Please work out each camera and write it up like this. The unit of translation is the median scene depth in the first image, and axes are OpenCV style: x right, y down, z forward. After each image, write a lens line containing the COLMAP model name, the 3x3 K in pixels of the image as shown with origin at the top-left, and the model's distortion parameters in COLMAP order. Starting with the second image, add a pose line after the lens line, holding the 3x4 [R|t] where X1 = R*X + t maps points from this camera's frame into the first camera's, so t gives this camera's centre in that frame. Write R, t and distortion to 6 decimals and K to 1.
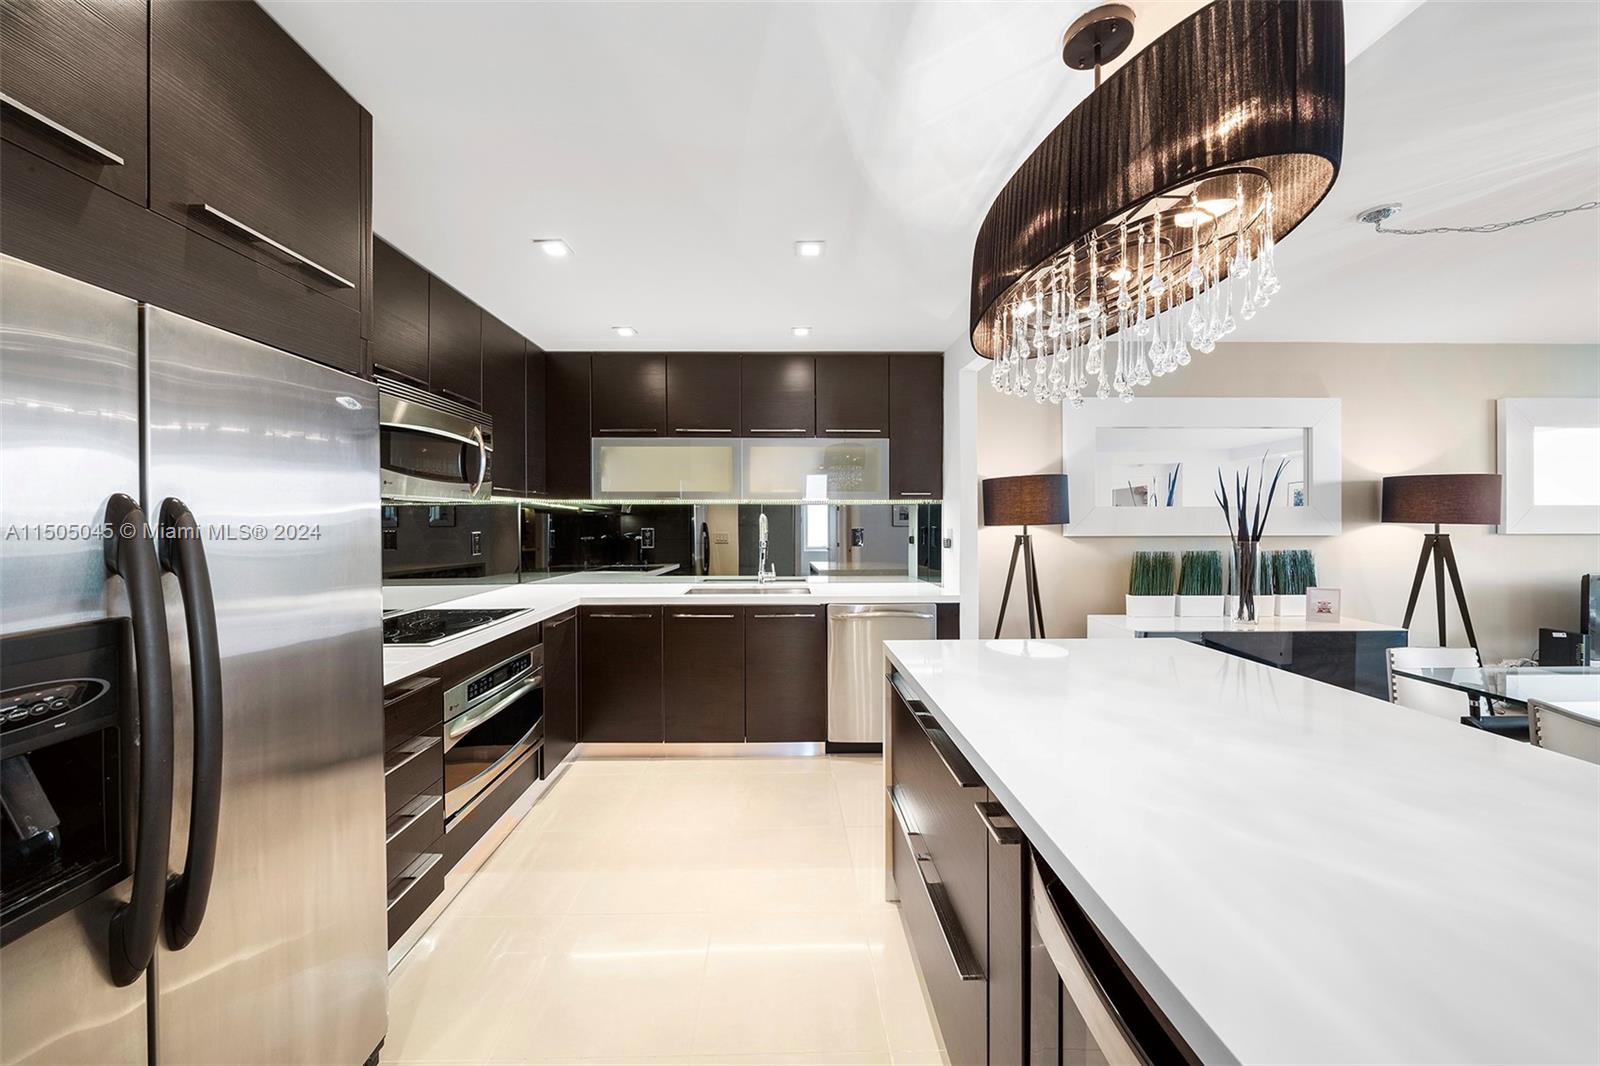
lens RADIAL K [[562.4, 0, 791.1], [0, 562.4, 519.6], [0, 0, 1]] dist [-0.001234, -0.000098]
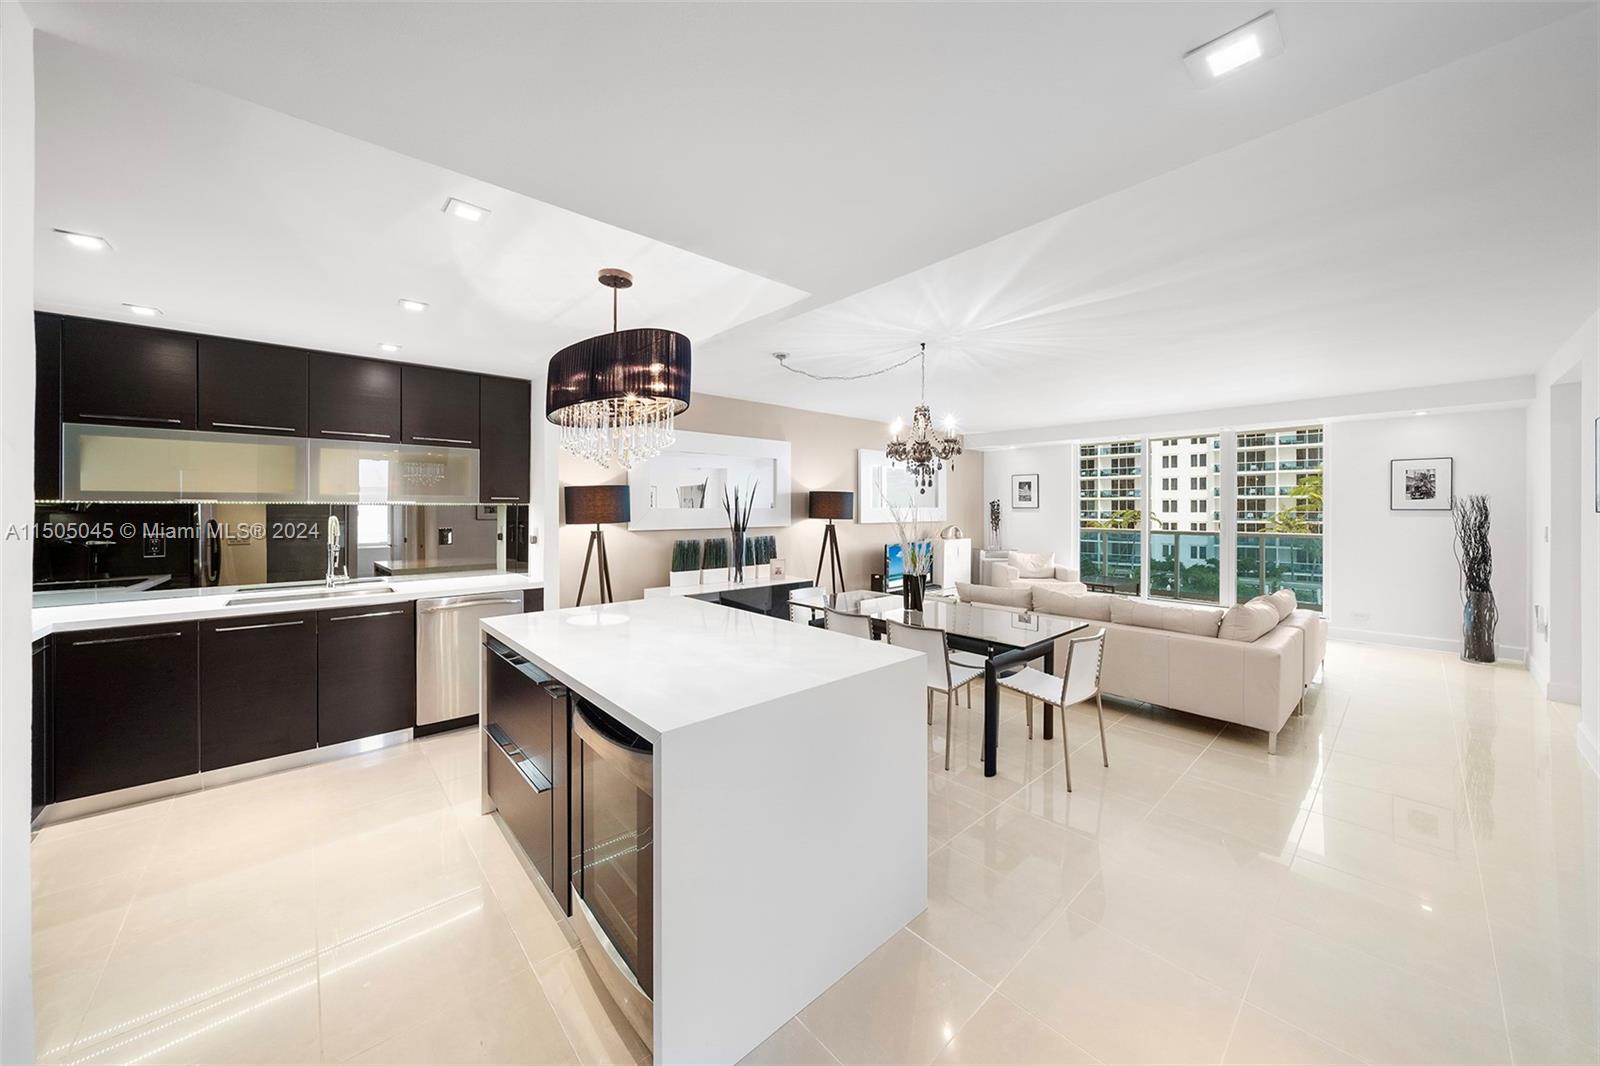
lens RADIAL K [[552.5, 0, 790.1], [0, 552.5, 507.2], [0, 0, 1]] dist [-0.001724, -0.000190]
pose [[0.763444, 0.003355, 0.645865, -0.064306], [-0.001238, 0.999992, -0.003731, -0.022424], [-0.645872, 0.002049, 0.763443, -0.246571]]
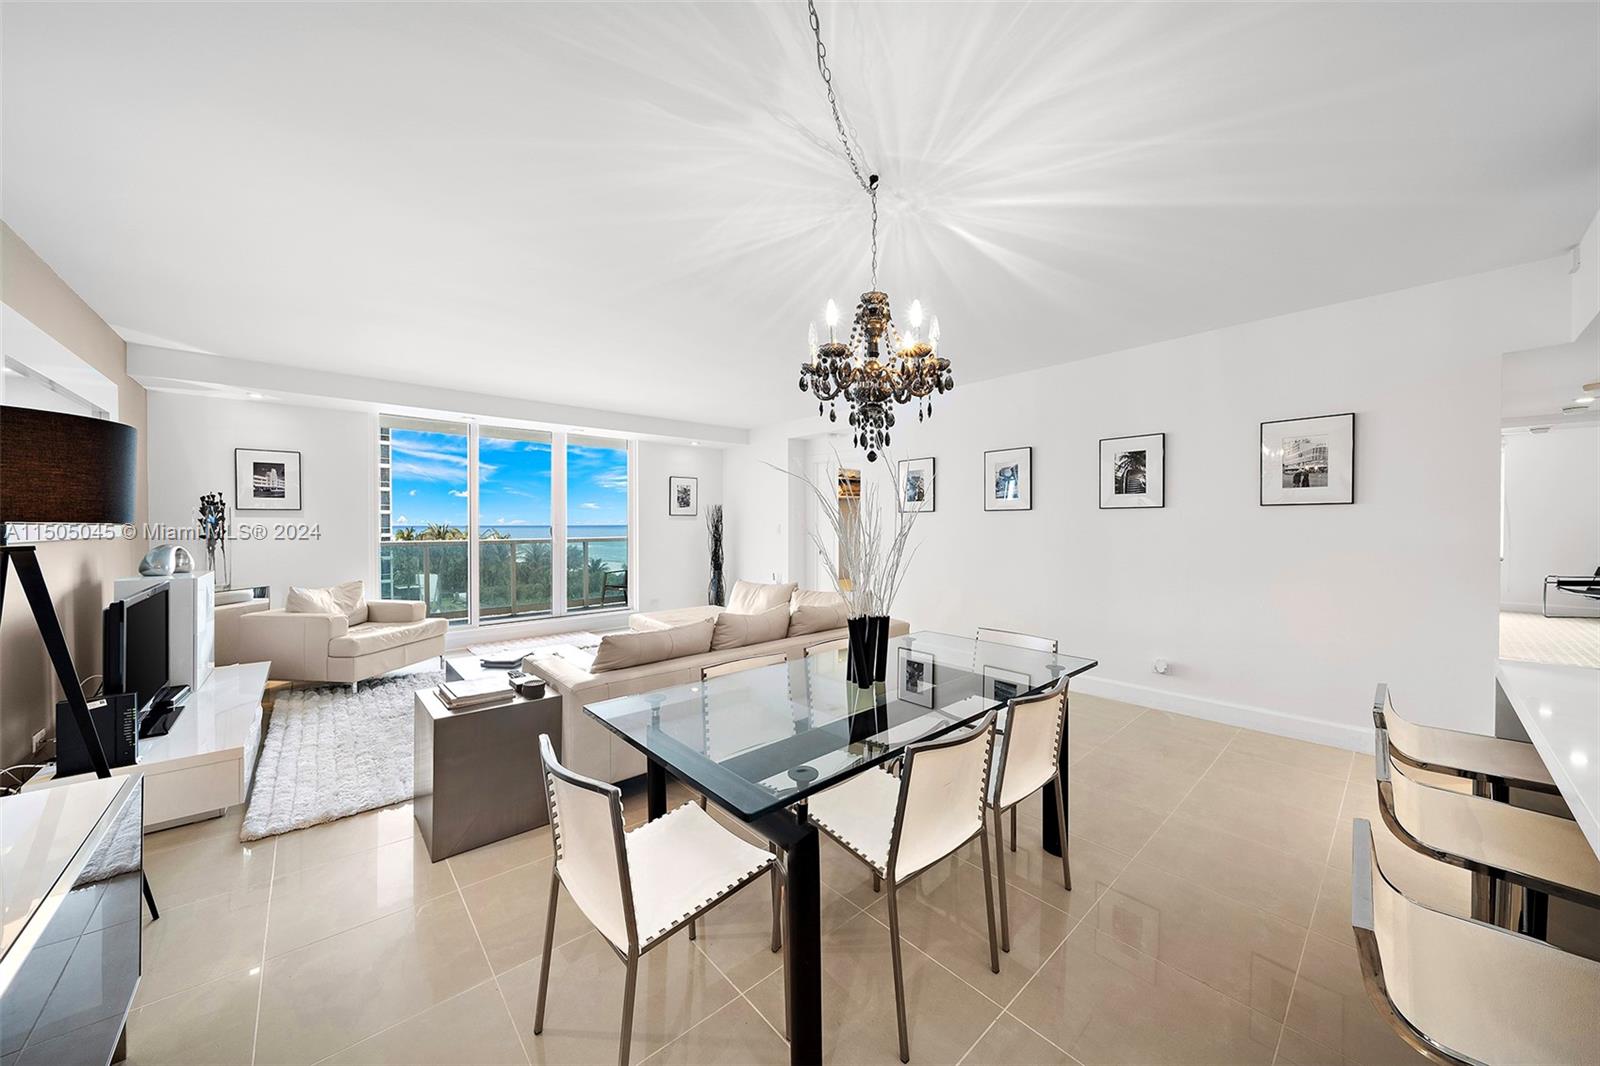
lens RADIAL K [[548.6, 0, 793.1], [0, 548.6, 528.4], [0, 0, 1]] dist [-0.001335, -0.000098]
pose [[-0.648980, -0.002406, 0.760802, 0.457708], [0.006259, 0.999944, 0.008501, 0.012815], [-0.760780, 0.010278, -0.648928, 0.858714]]
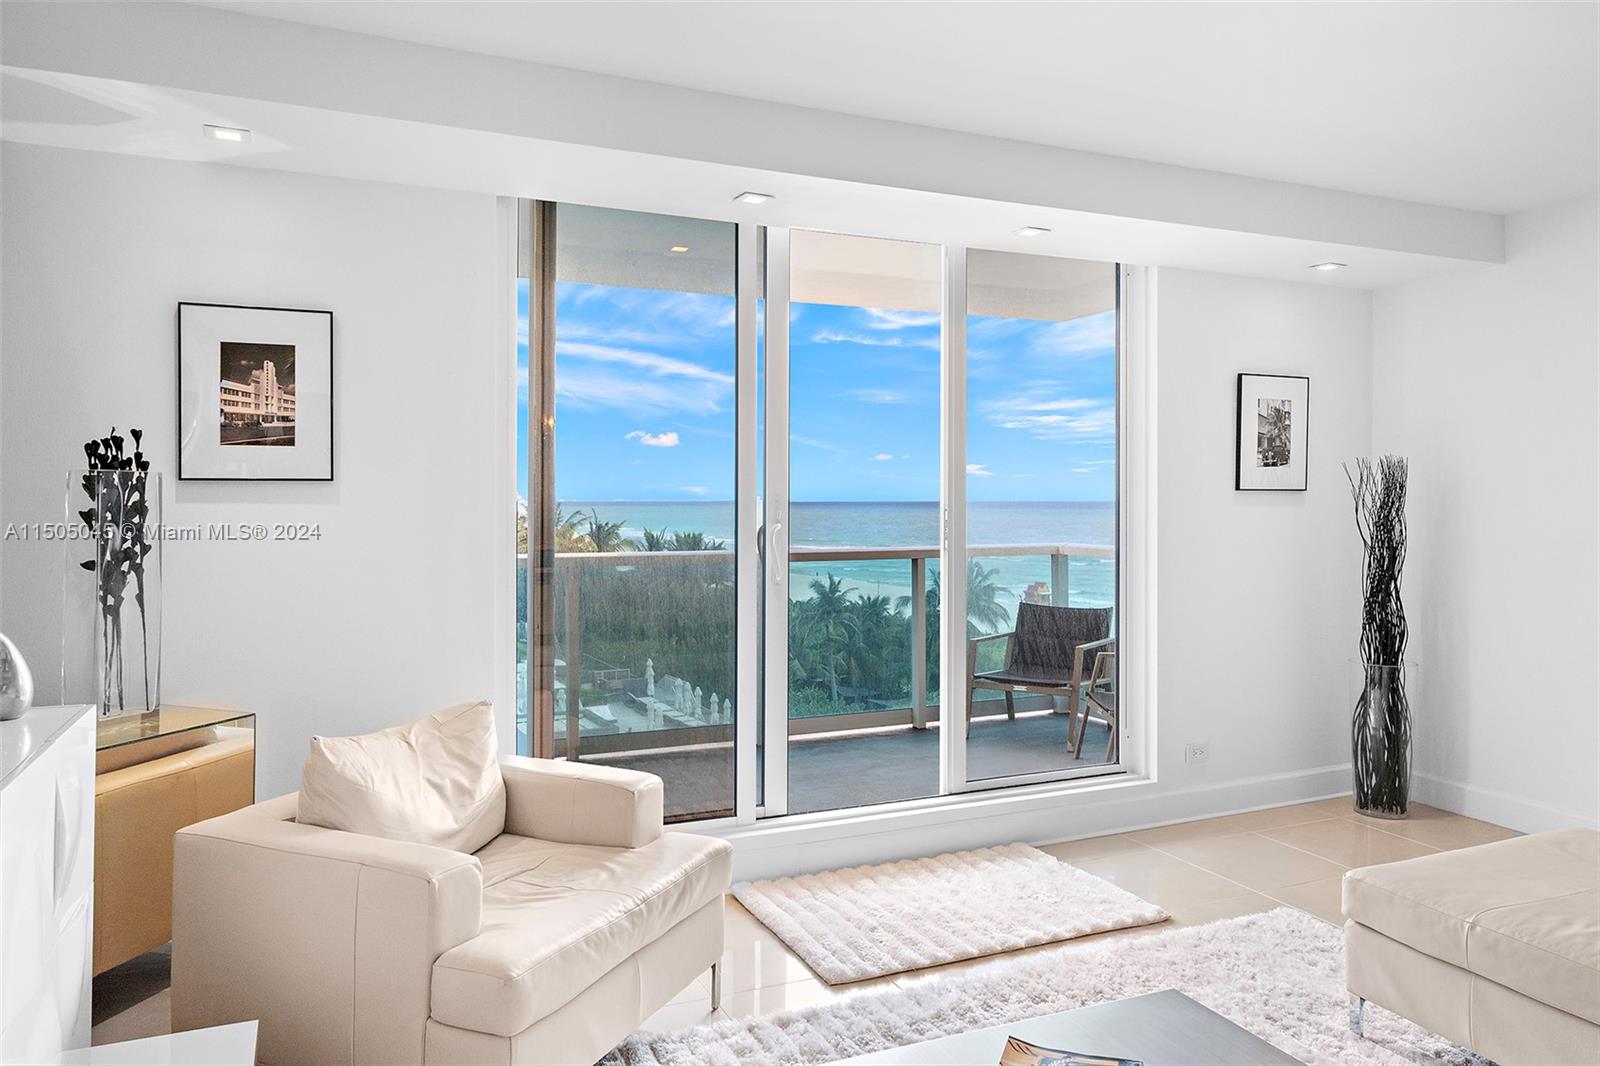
lens RADIAL K [[1100.4, 0, 800.3], [0, 1100.4, 491.7], [0, 0, 1]] dist [0.008178, 0.001529]
pose [[-0.391476, 0.008434, 0.920150, 1.299750], [0.003019, 0.999964, -0.007881, -0.012167], [-0.920183, -0.000307, -0.391488, 0.907346]]
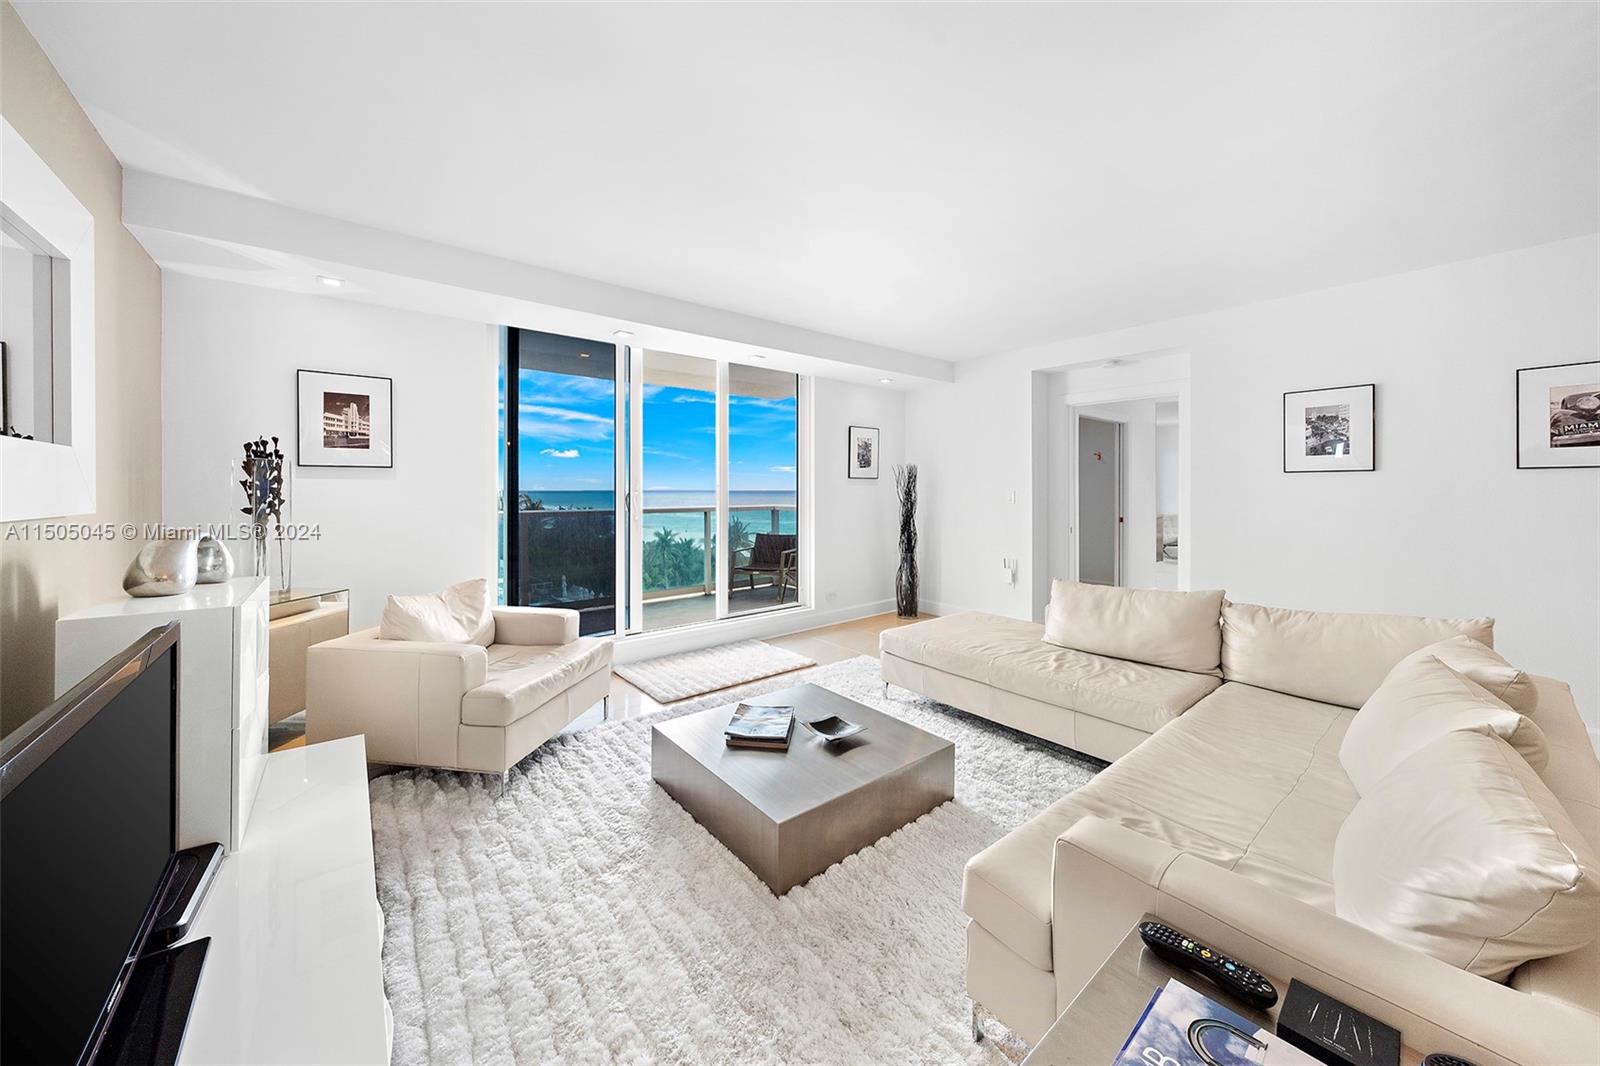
lens RADIAL K [[563.0, 0, 803.1], [0, 563.0, 490.4], [0, 0, 1]] dist [-0.000736, -0.000090]
pose [[-0.620837, 0.002581, 0.783935, 1.188861], [0.004945, 0.999988, 0.000624, 0.010083], [-0.783924, 0.004264, -0.620842, 0.951817]]
